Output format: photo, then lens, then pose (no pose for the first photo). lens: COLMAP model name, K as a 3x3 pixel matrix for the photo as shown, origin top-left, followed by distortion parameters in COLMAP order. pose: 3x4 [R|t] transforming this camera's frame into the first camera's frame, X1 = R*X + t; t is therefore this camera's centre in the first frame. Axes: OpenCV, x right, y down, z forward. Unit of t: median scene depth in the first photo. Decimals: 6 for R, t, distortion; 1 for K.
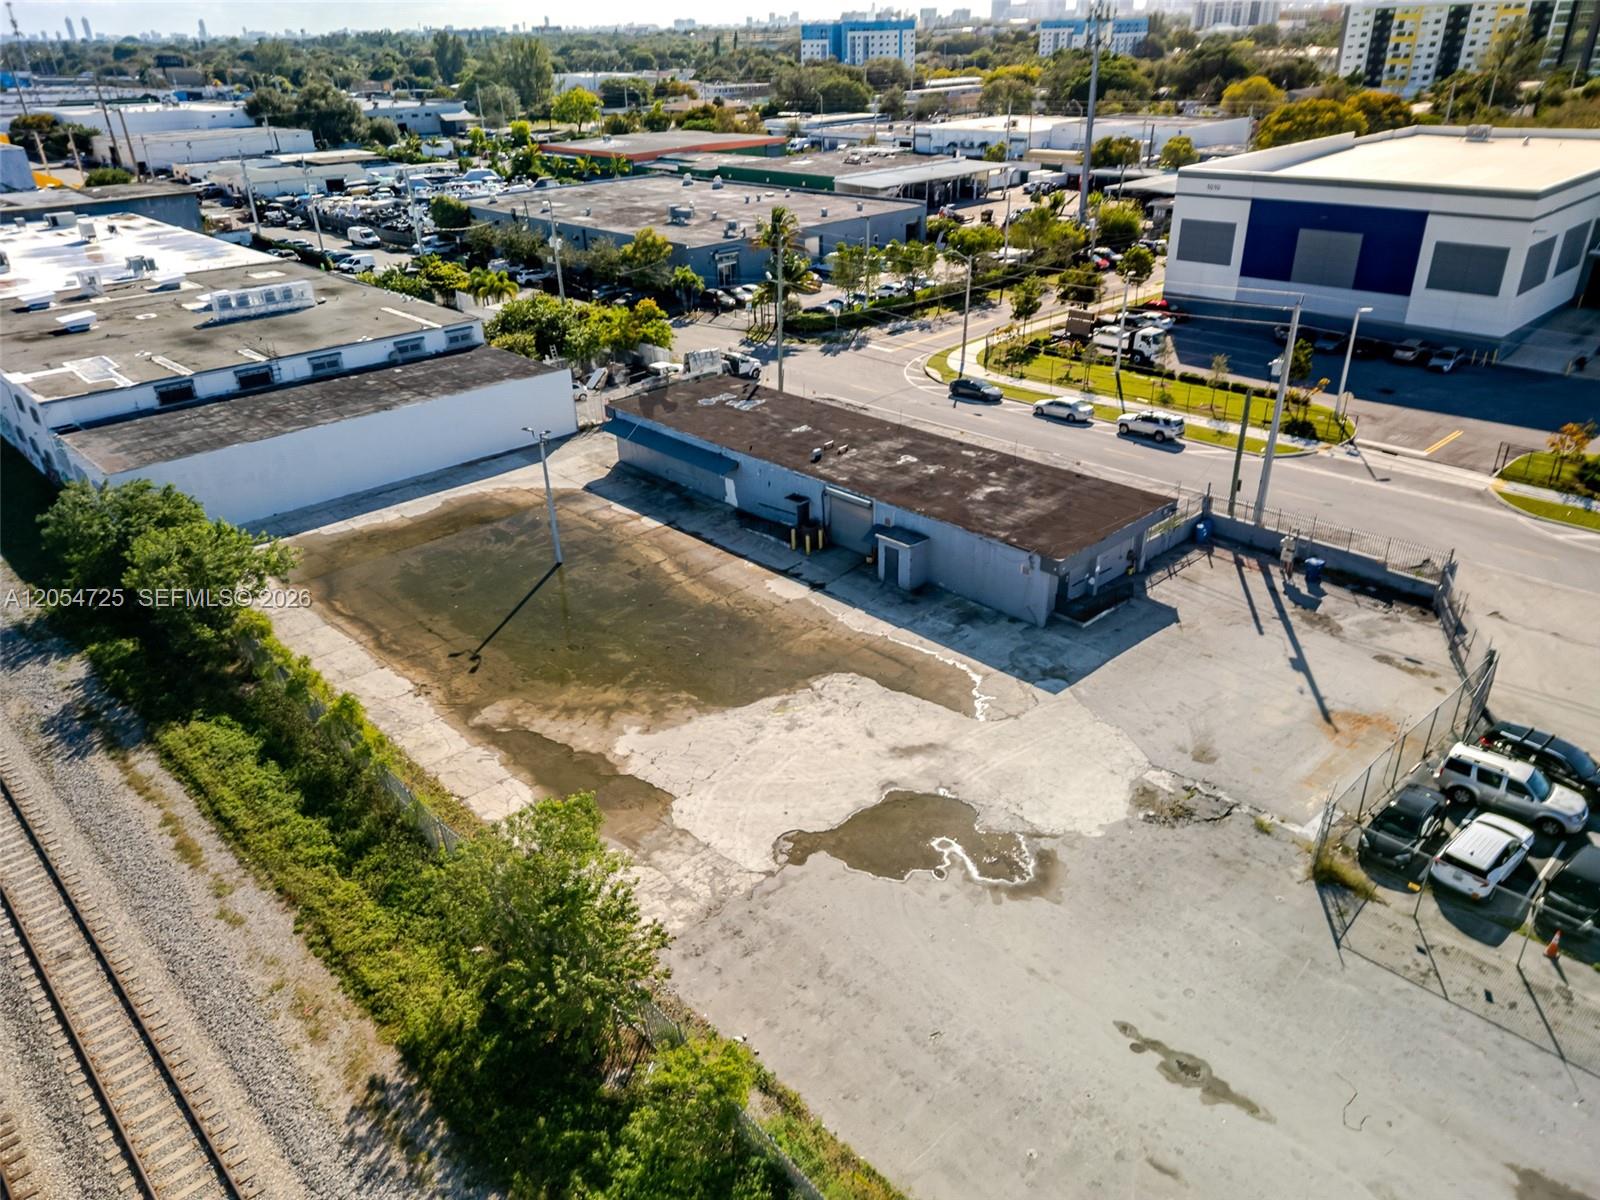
lens RADIAL K [[1103.3, 0, 800.0], [0, 1103.3, 600.0], [0, 0, 1]] dist [0.101026, -0.118894]
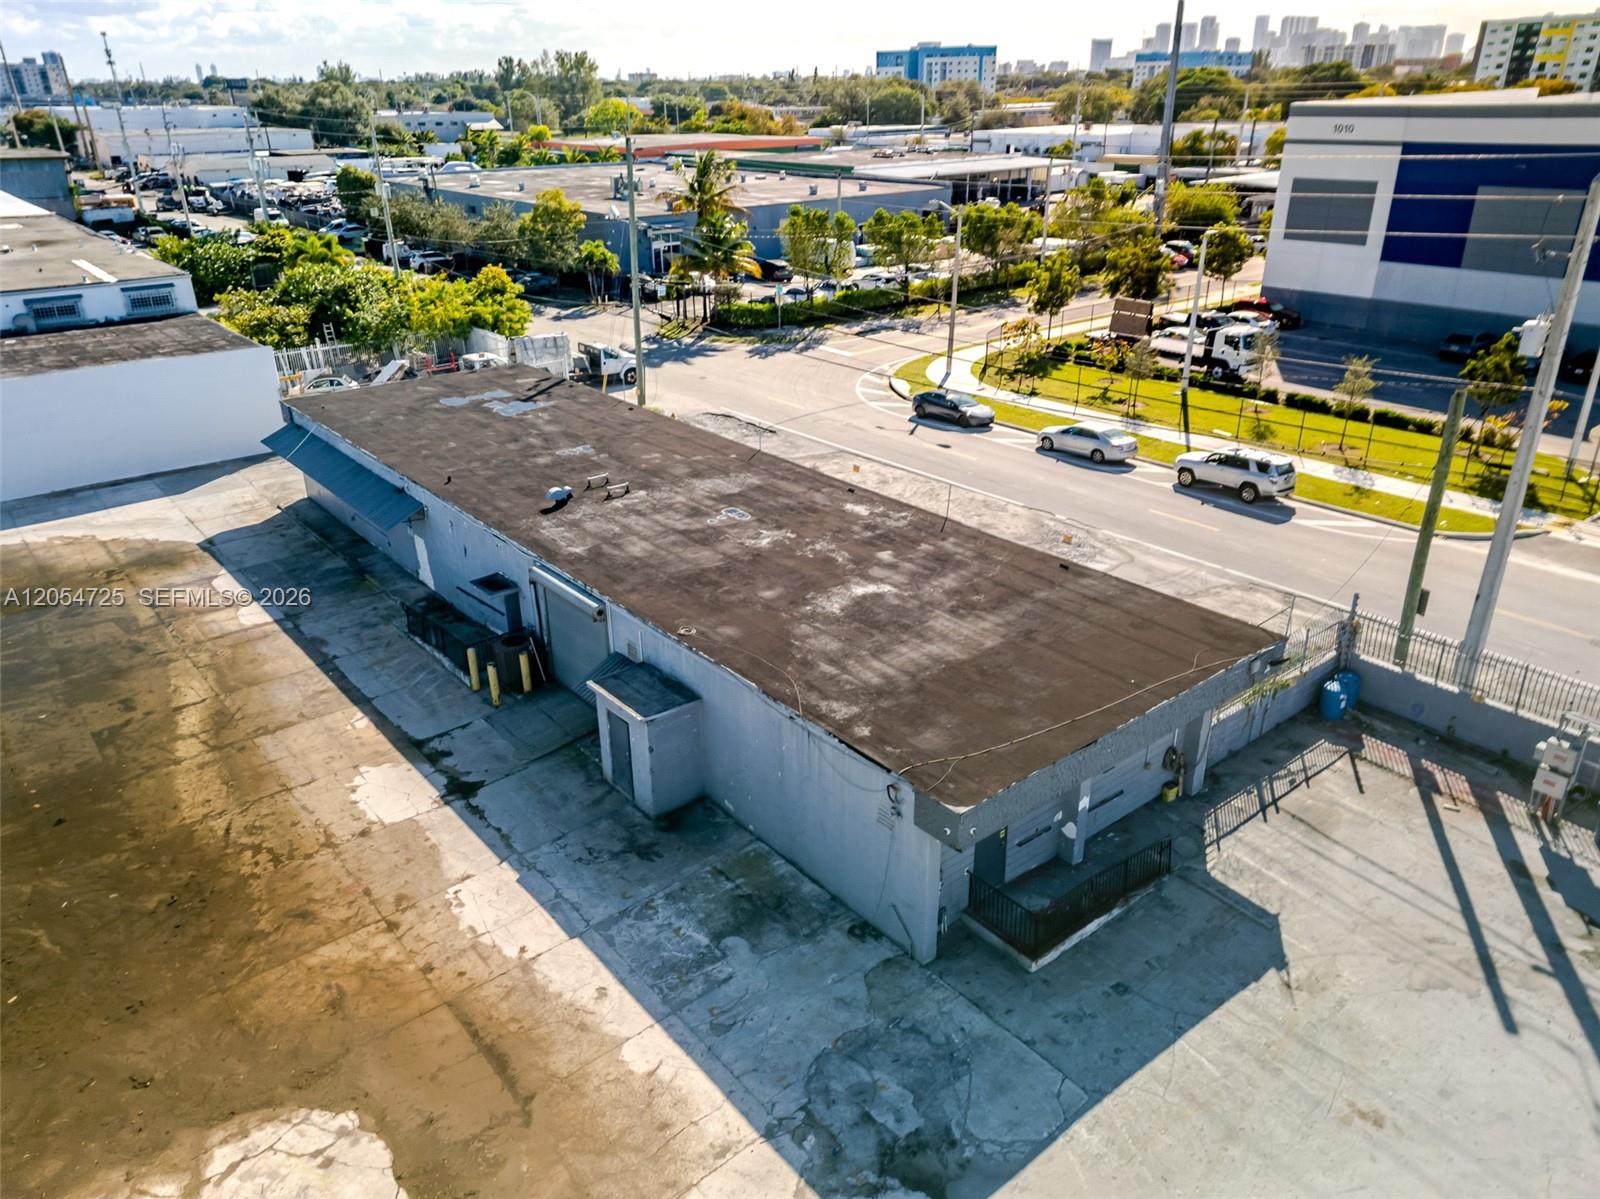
lens RADIAL K [[1119.2, 0, 804.3], [0, 1119.2, 607.9], [0, 0, 1]] dist [0.084860, -0.079534]
pose [[0.997170, 0.043702, -0.061169, 0.128541], [-0.045915, 0.998323, -0.035255, -0.054764], [0.059525, 0.037964, 0.997505, 0.395289]]
